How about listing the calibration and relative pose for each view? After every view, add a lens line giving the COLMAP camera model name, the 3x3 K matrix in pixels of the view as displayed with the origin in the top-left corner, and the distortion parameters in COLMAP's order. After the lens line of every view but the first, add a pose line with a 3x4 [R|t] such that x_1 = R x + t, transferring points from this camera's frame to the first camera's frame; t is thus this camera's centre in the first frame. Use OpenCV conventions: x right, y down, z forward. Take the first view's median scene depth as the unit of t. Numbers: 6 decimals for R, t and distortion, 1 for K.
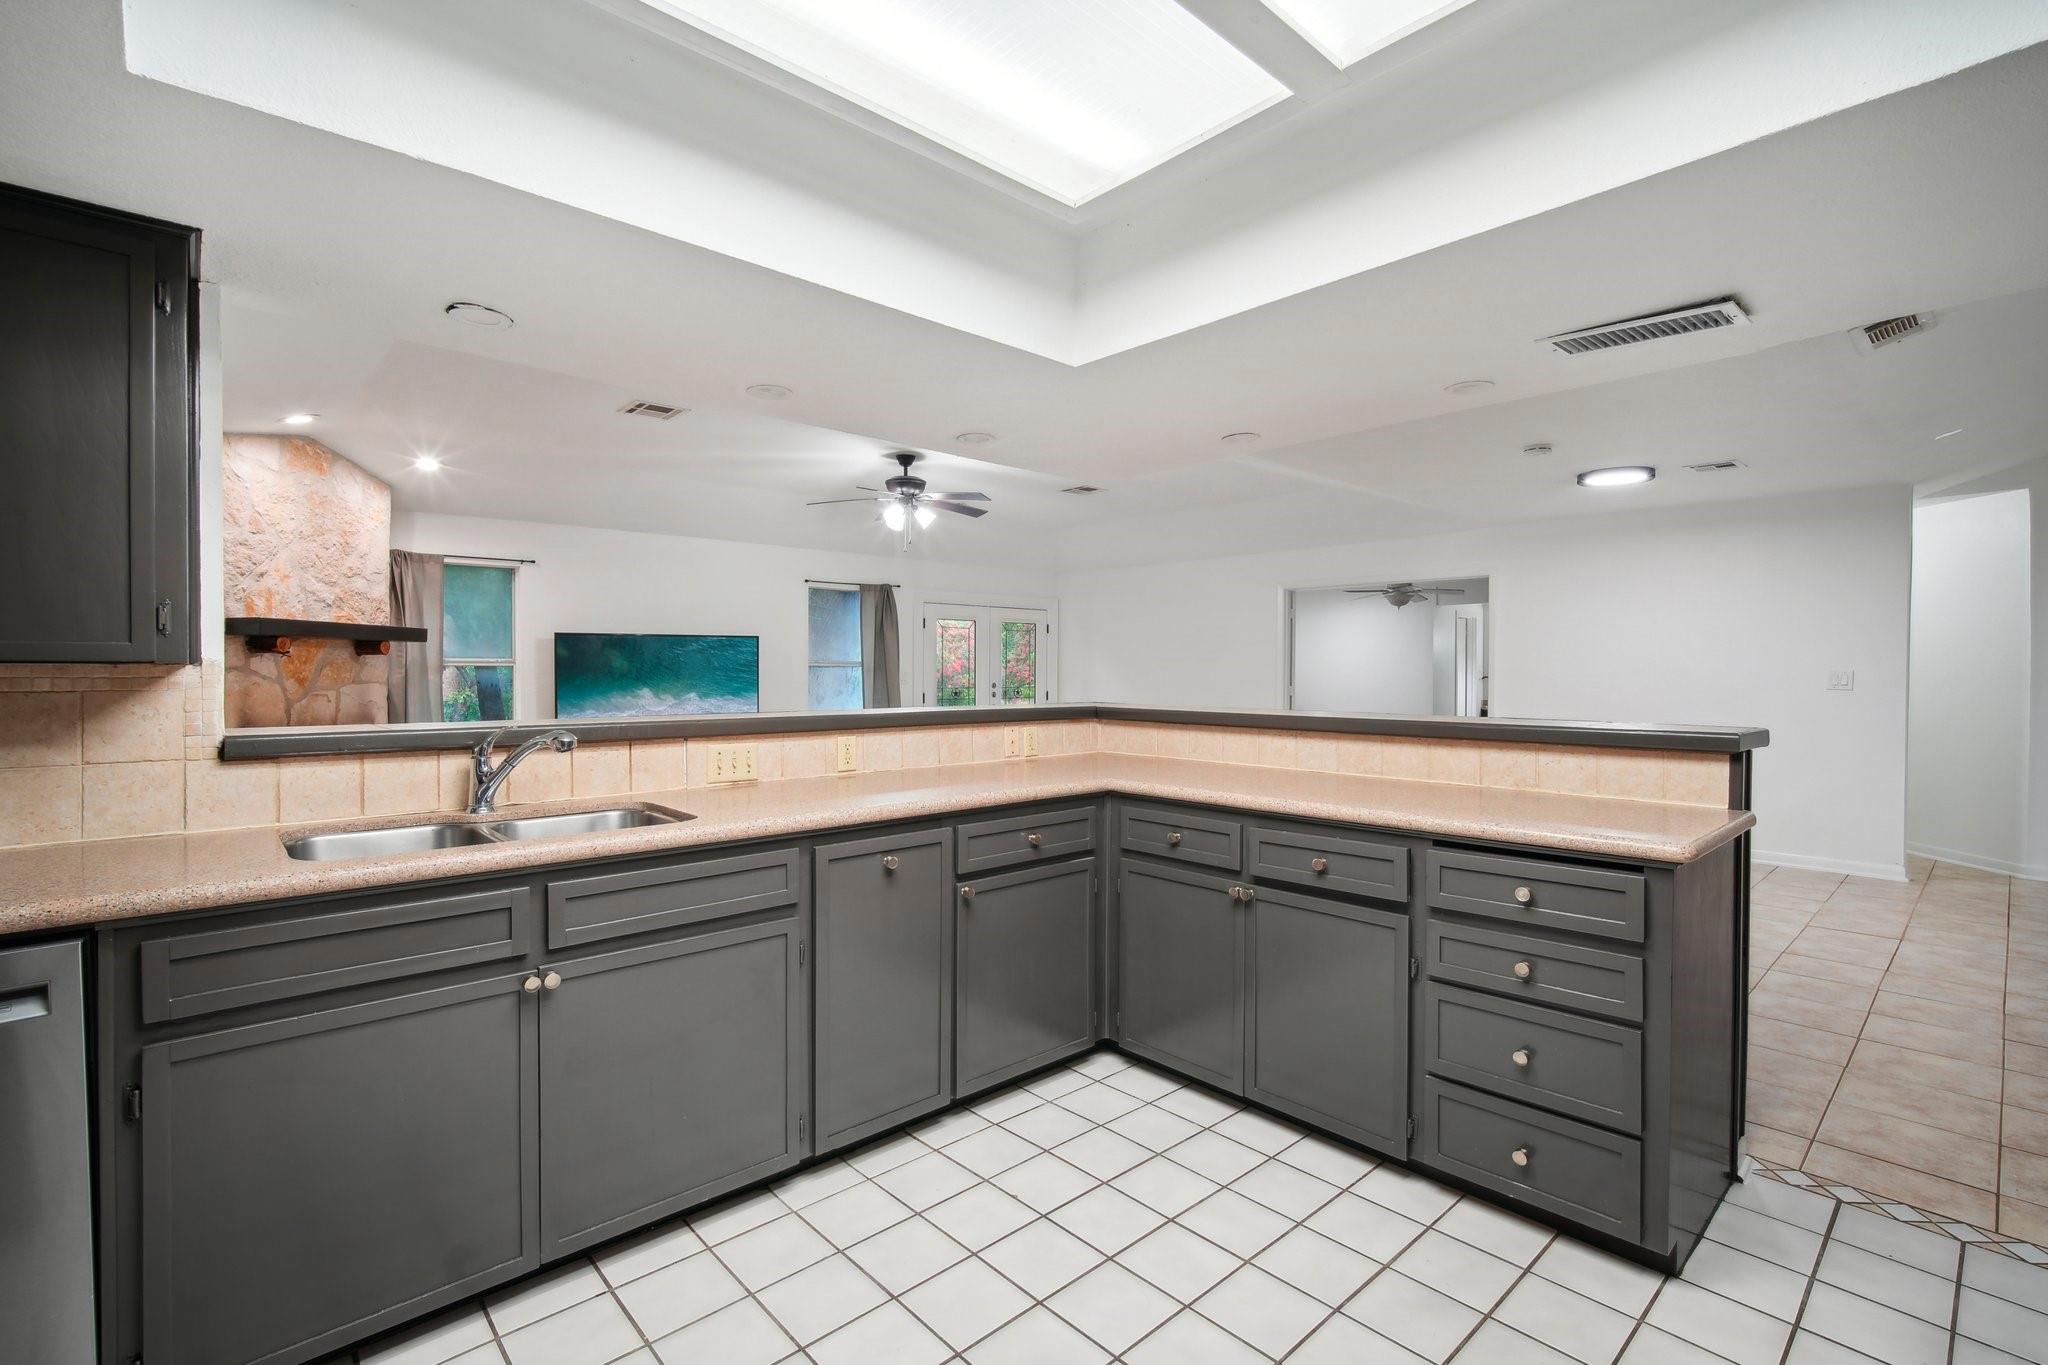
lens RADIAL K [[932.4, 0, 1042.7], [0, 932.4, 676.3], [0, 0, 1]] dist [-0.005040, 0.001321]
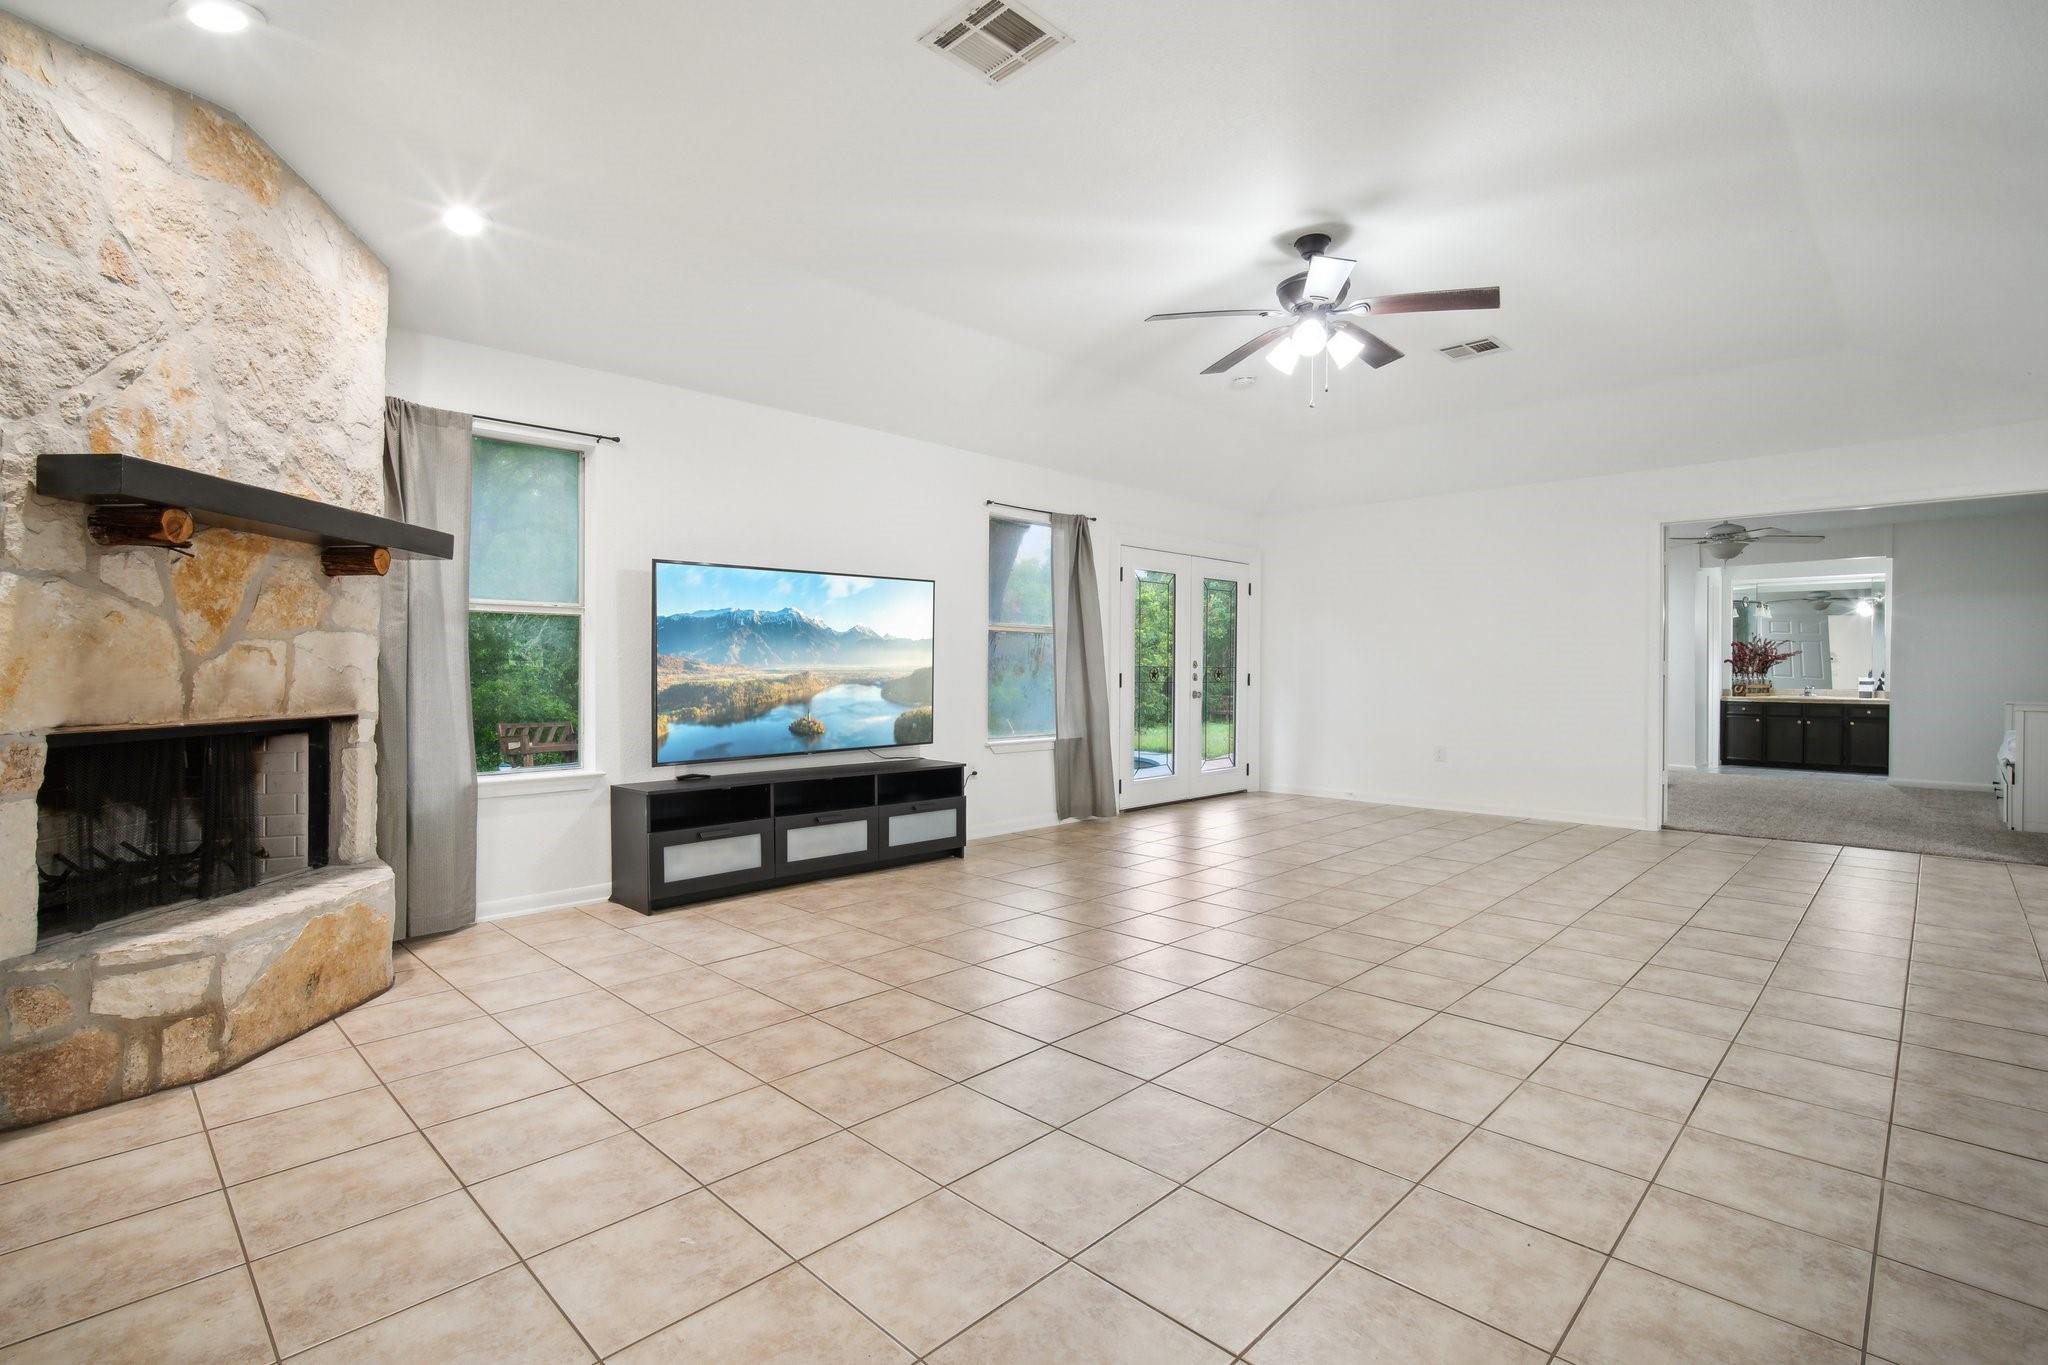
lens RADIAL K [[932.4, 0, 1005.4], [0, 932.4, 670.3], [0, 0, 1]] dist [-0.005040, 0.001321]
pose [[0.999337, 0.004185, 0.036159, -0.406849], [-0.004016, 0.999981, -0.004723, 0.033138], [-0.036178, 0.004574, 0.999335, 0.505075]]
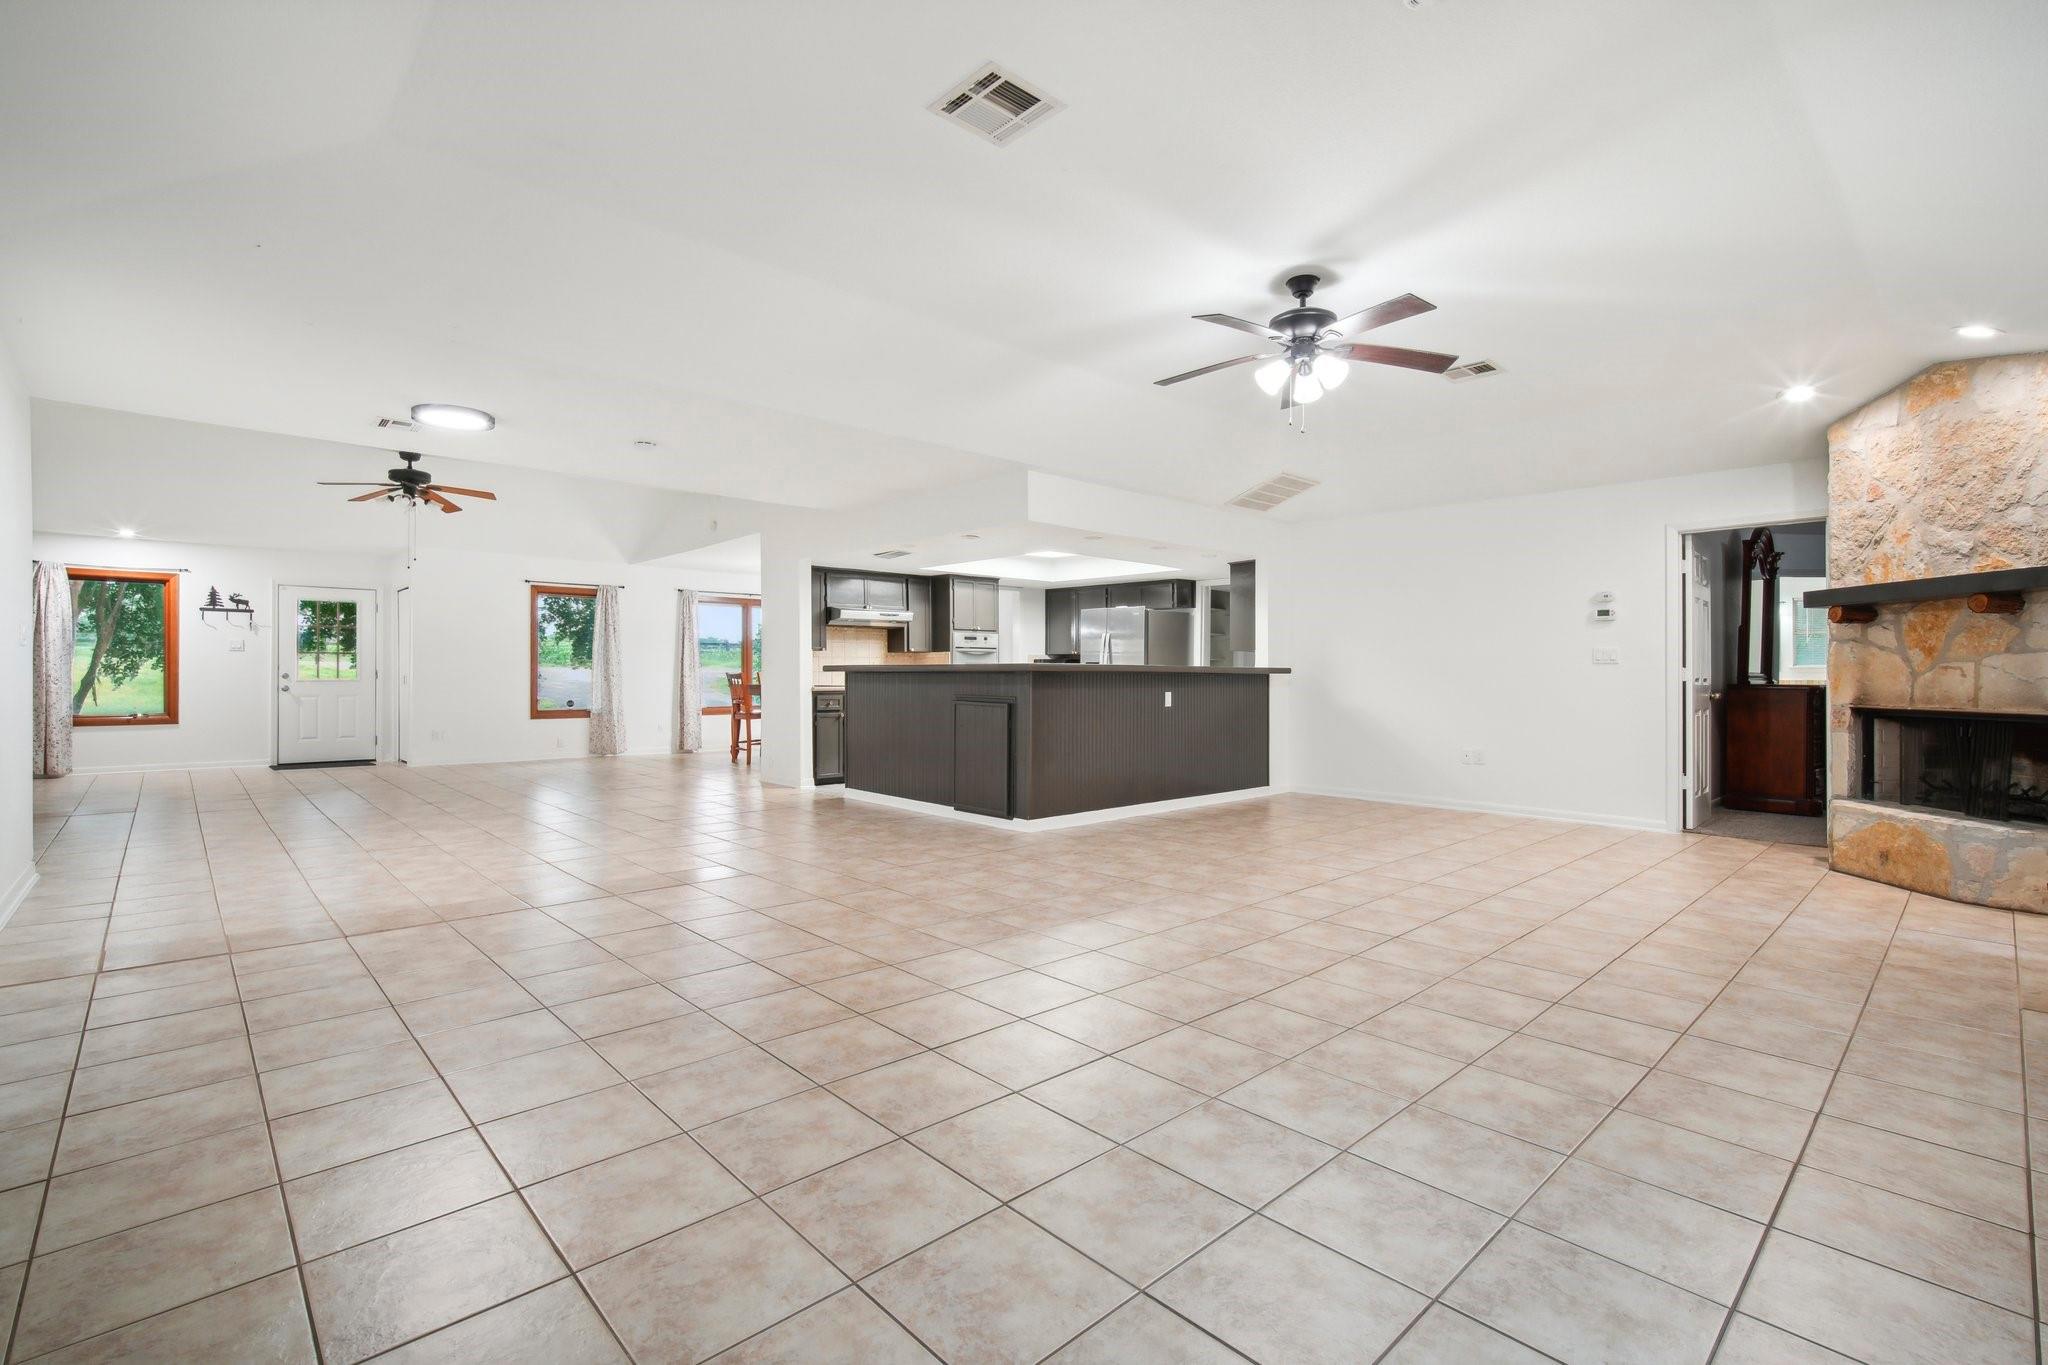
lens RADIAL K [[932.4, 0, 1023.8], [0, 932.4, 669.1], [0, 0, 1]] dist [-0.005040, 0.001321]
pose [[-0.999968, -0.006789, -0.004192, 0.046159], [-0.006793, 0.999976, 0.001071, 0.026648], [0.004185, 0.001099, -0.999991, 1.858361]]
